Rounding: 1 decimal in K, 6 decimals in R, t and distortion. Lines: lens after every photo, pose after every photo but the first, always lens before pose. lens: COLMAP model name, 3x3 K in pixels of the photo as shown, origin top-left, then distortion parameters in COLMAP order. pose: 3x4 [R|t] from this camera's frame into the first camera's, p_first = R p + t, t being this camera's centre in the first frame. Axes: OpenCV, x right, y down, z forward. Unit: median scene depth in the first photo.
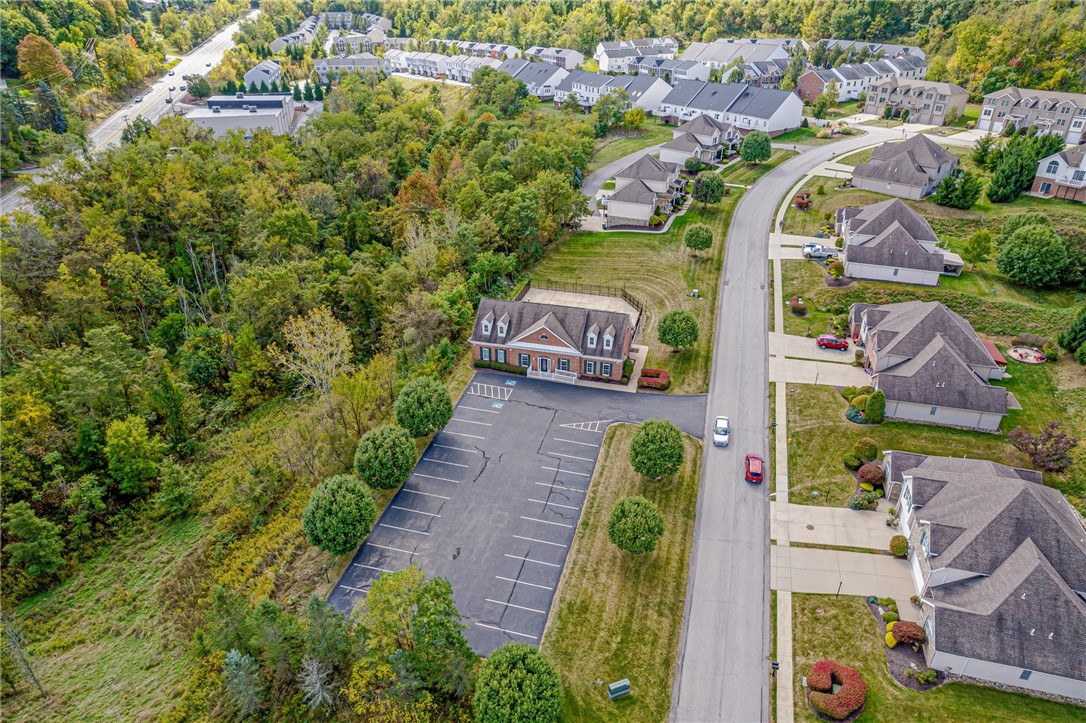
lens RADIAL K [[694.7, 0, 544.3], [0, 694.7, 376.6], [0, 0, 1]] dist [-0.088783, 0.079842]
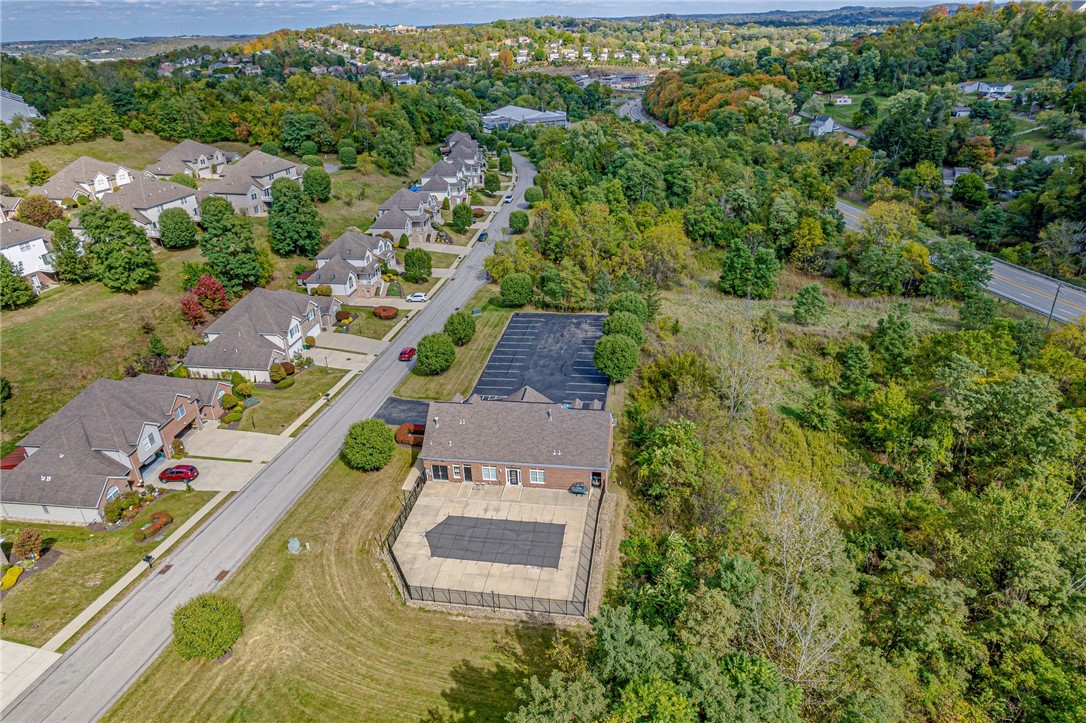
lens RADIAL K [[694.7, 0, 544.3], [0, 694.7, 376.6], [0, 0, 1]] dist [-0.088783, 0.079842]
pose [[-0.994476, 0.055302, -0.089215, 0.029579], [-0.044625, 0.546556, 0.836233, -0.464840], [0.095006, 0.835594, -0.541069, 0.793682]]
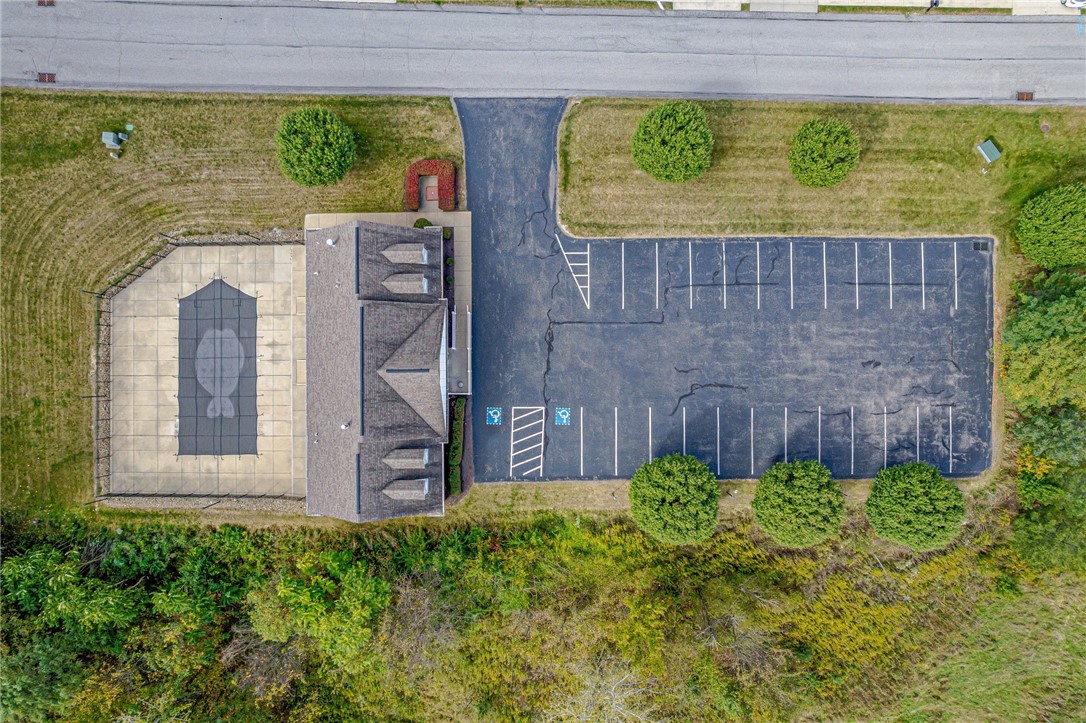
lens RADIAL K [[694.7, 0, 544.3], [0, 694.7, 376.6], [0, 0, 1]] dist [-0.088783, 0.079842]
pose [[-0.259439, -0.965693, 0.011350, -0.018878], [0.505214, -0.125694, 0.853791, -0.263879], [-0.823073, 0.227241, 0.520492, 0.356592]]
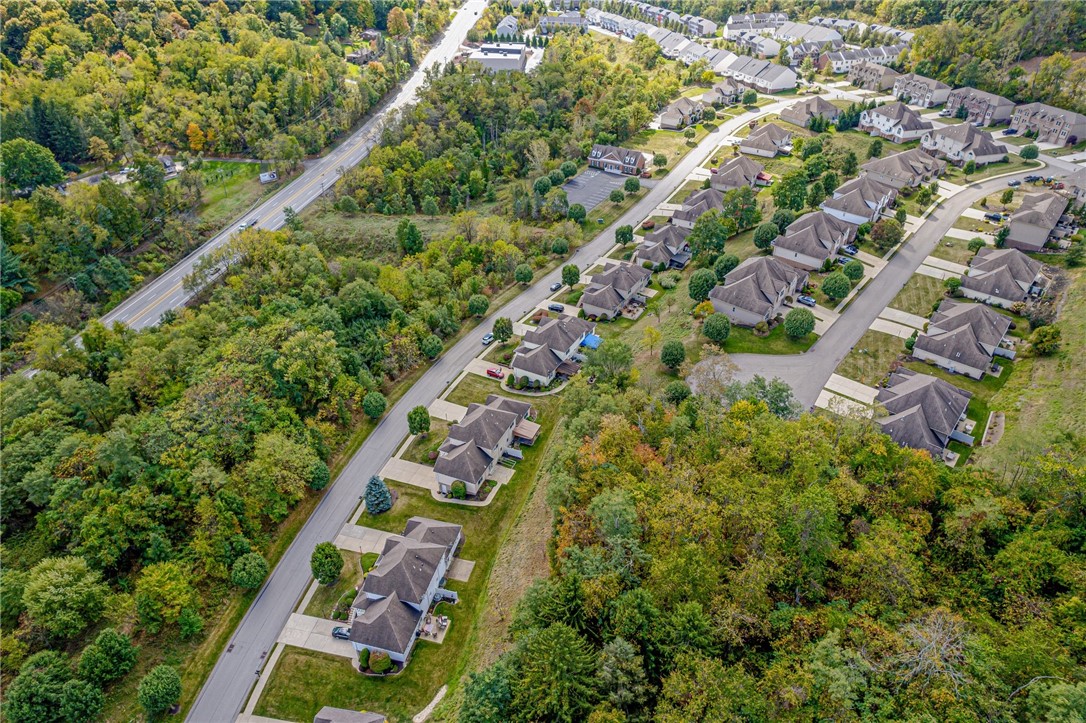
lens RADIAL K [[694.7, 0, 544.3], [0, 694.7, 376.6], [0, 0, 1]] dist [-0.088783, 0.079842]
pose [[0.961453, 0.159197, -0.224199, 0.287136], [-0.136864, 0.984243, 0.111957, 0.311683], [0.238489, -0.076956, 0.968091, -1.080757]]
